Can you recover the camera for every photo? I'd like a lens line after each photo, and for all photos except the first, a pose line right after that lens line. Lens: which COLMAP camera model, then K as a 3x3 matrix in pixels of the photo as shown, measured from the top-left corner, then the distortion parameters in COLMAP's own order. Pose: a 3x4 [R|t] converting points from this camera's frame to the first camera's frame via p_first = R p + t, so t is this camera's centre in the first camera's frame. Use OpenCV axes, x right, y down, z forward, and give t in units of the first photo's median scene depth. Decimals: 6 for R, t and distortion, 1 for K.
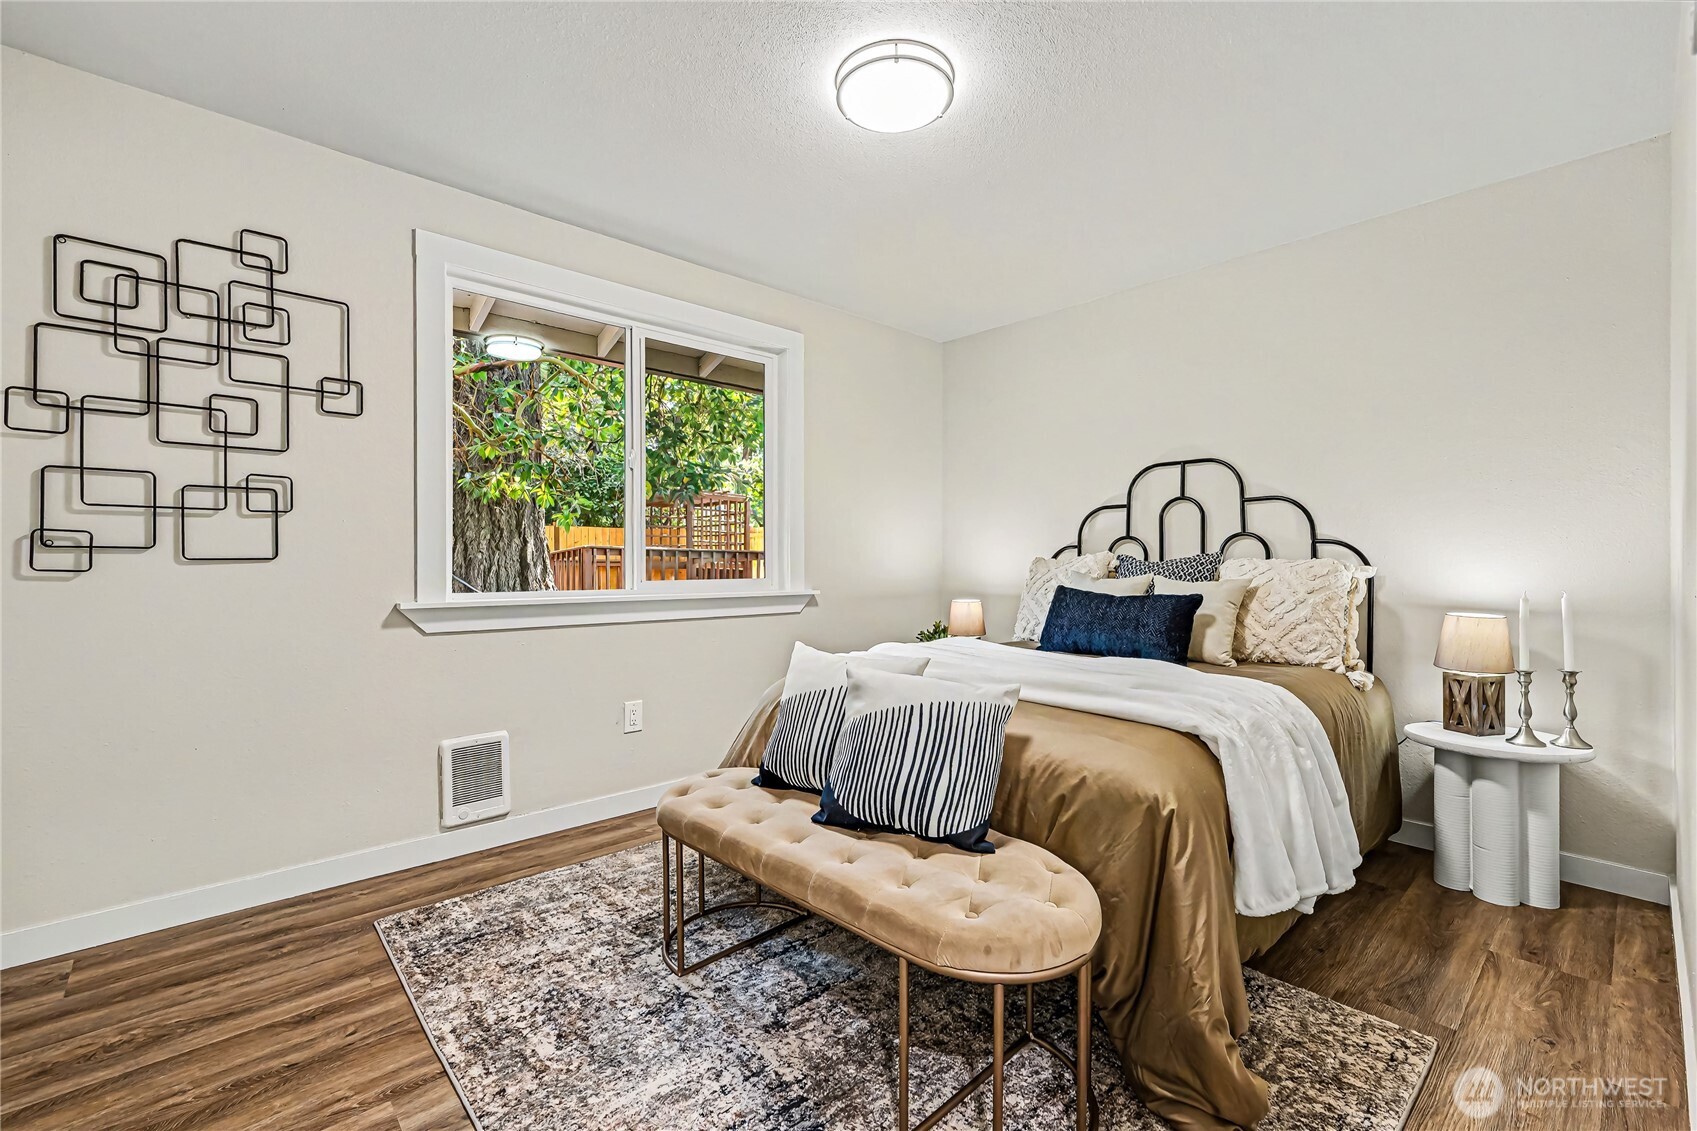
lens RADIAL K [[722.7, 0, 848.8], [0, 722.7, 564.5], [0, 0, 1]] dist [-0.001279, 0.000046]
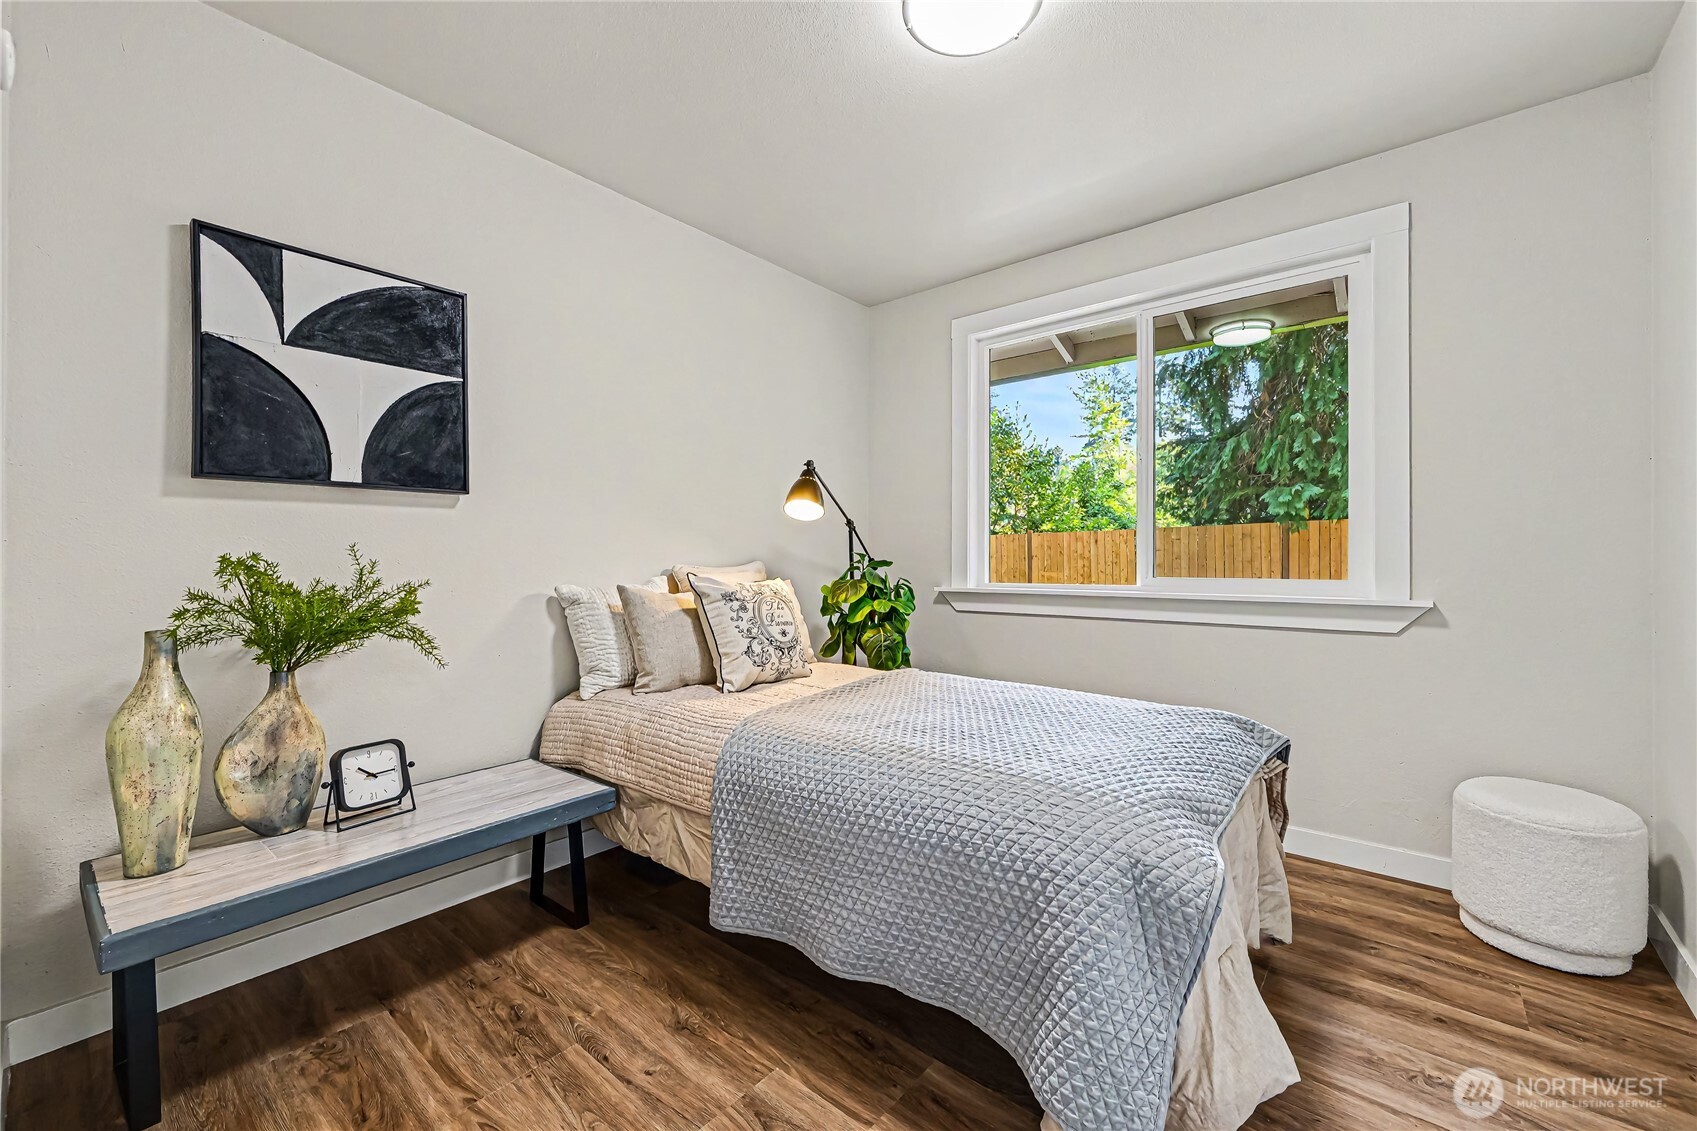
lens RADIAL K [[680.0, 0, 847.4], [0, 680.0, 564.6], [0, 0, 1]] dist [-0.002912, -0.000249]
pose [[0.127160, 0.003246, -0.991877, 0.547697], [0.002357, 0.999991, 0.003575, 0.002430], [0.991879, -0.002792, 0.127151, 0.492468]]
